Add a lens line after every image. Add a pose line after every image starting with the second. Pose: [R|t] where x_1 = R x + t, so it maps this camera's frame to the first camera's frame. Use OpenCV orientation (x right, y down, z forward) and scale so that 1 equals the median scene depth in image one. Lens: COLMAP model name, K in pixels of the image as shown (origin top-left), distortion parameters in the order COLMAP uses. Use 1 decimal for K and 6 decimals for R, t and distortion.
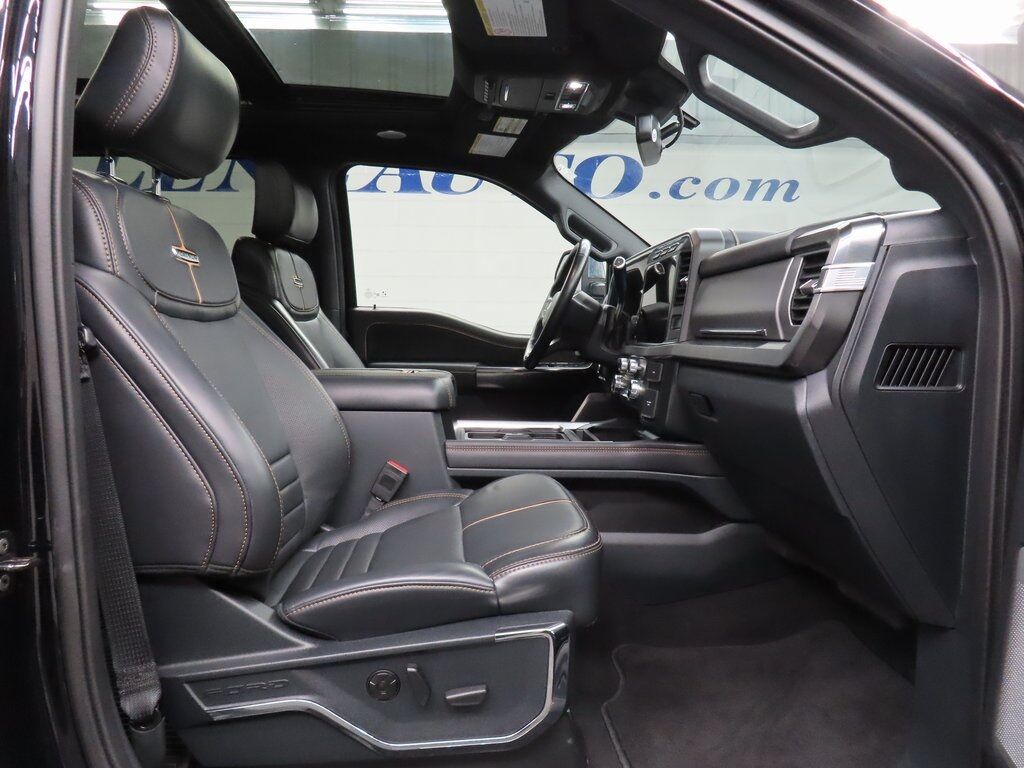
lens RADIAL K [[732.7, 0, 512.0], [0, 732.7, 384.0], [0, 0, 1]] dist [-0.009387, 0.002819]
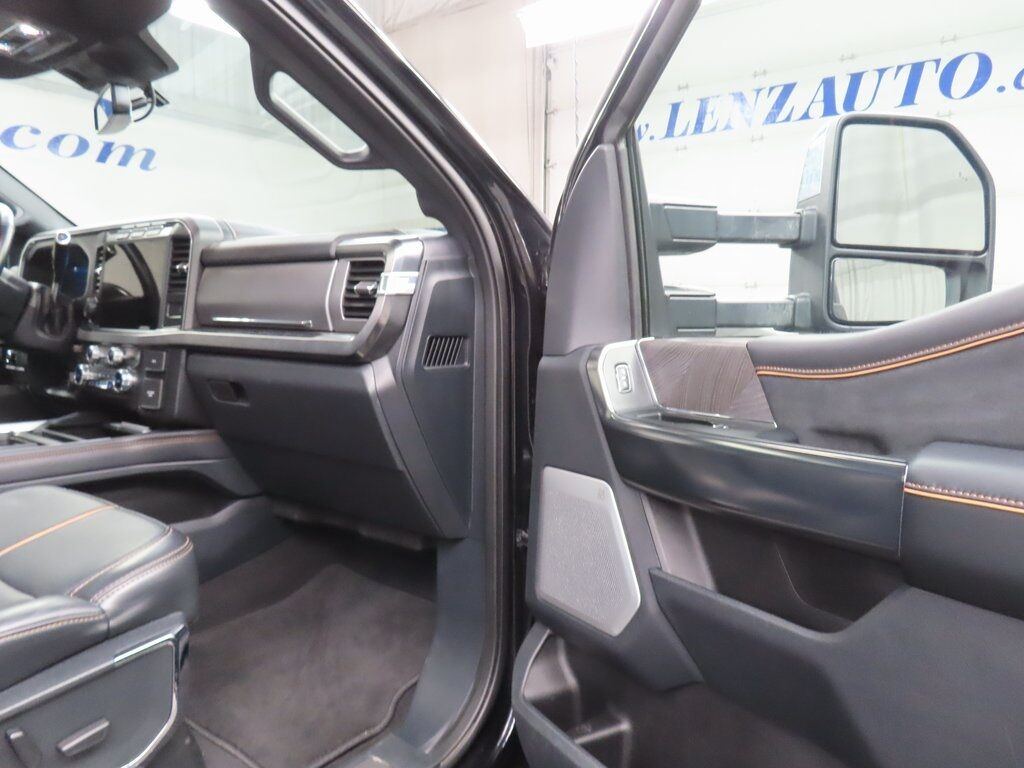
lens RADIAL K [[732.7, 0, 512.0], [0, 732.7, 384.0], [0, 0, 1]] dist [-0.009387, 0.002819]
pose [[0.650718, -0.075537, 0.755553, -0.337494], [0.044824, 0.997126, 0.061084, -0.034961], [-0.757995, -0.005881, 0.652234, 0.020608]]
